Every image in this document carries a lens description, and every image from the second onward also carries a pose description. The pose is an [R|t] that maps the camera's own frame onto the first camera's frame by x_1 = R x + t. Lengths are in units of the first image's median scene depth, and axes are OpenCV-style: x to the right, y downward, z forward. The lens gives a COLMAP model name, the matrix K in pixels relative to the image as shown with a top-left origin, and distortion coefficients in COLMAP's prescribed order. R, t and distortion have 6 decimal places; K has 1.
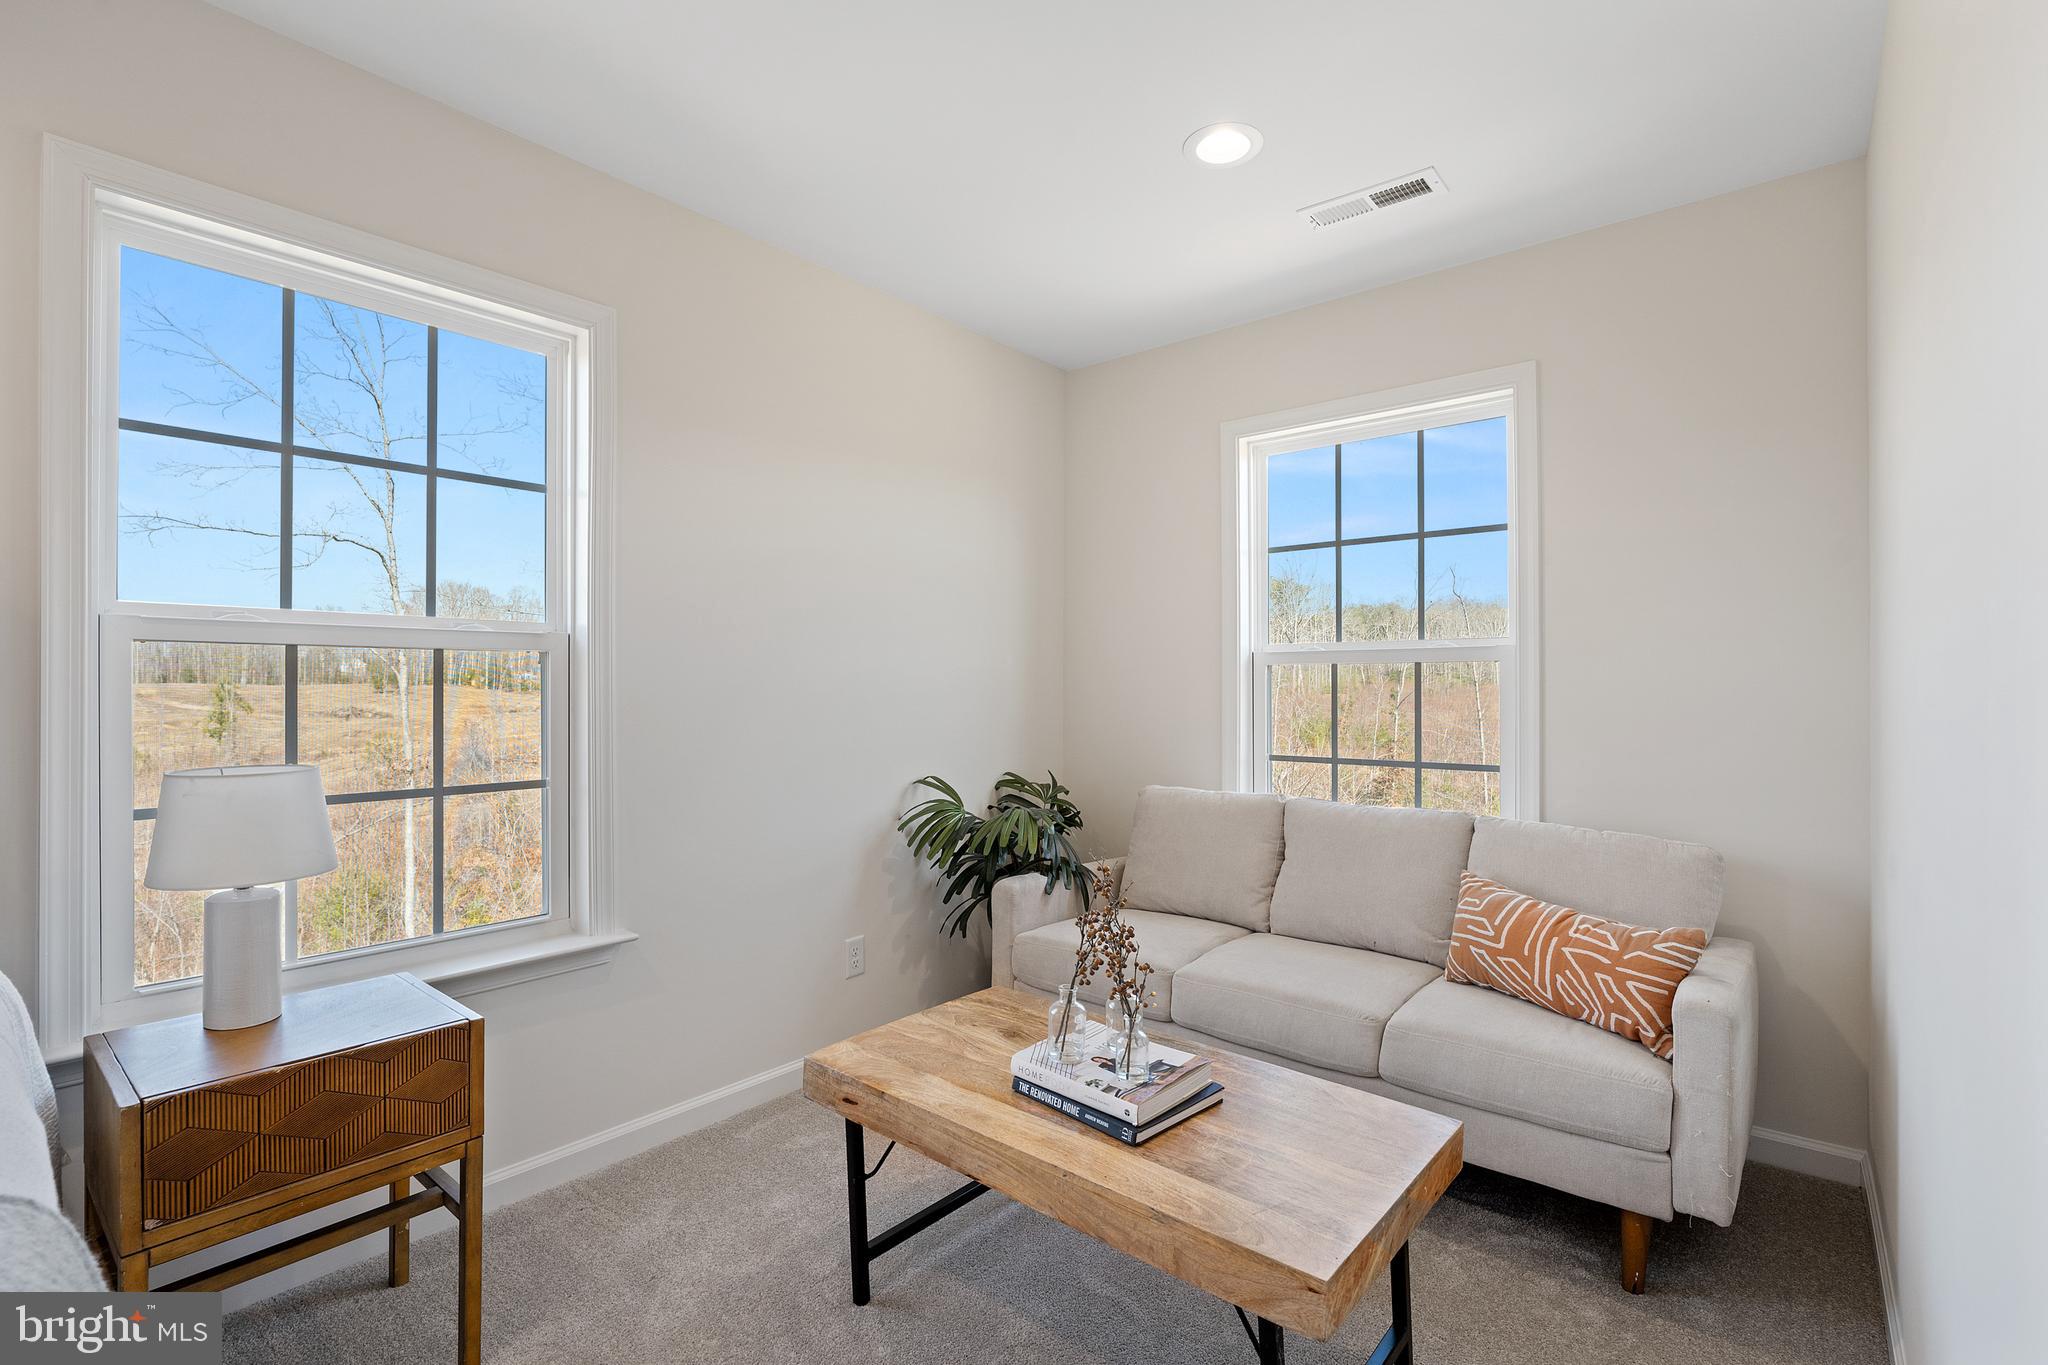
lens RADIAL K [[947.0, 0, 1018.0], [0, 947.0, 672.0], [0, 0, 1]] dist [-0.025161, -0.000862]
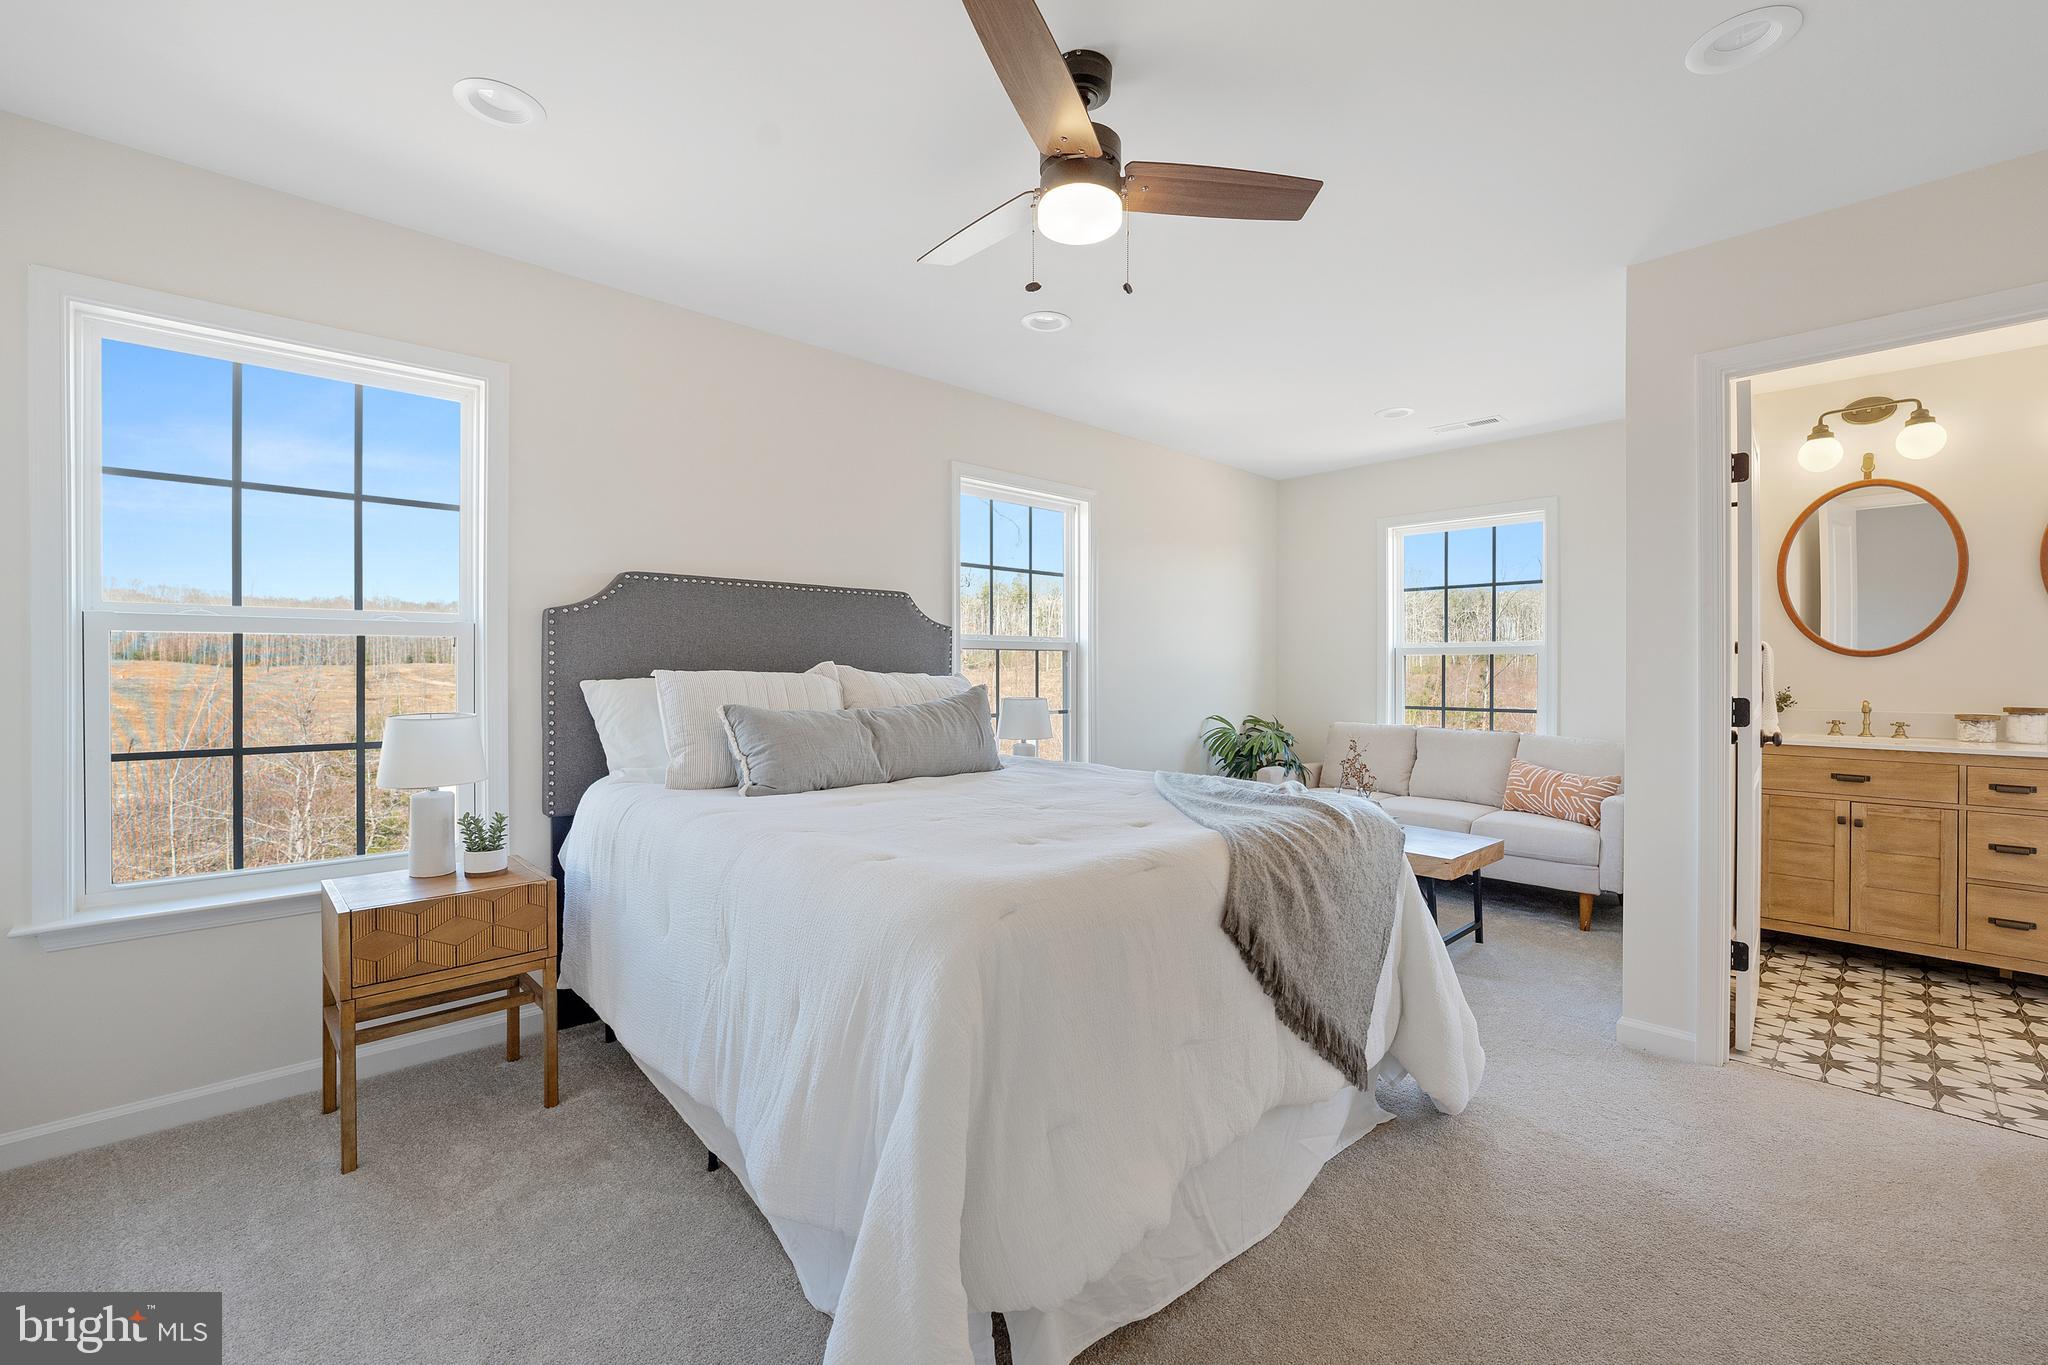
lens RADIAL K [[852.8, 0, 1029.3], [0, 852.8, 667.1], [0, 0, 1]] dist [-0.023153, 0.000284]
pose [[0.993504, 0.000988, -0.113789, -0.306011], [0.000835, 0.999872, 0.015969, -0.012763], [0.113790, -0.015960, 0.993377, -0.800649]]
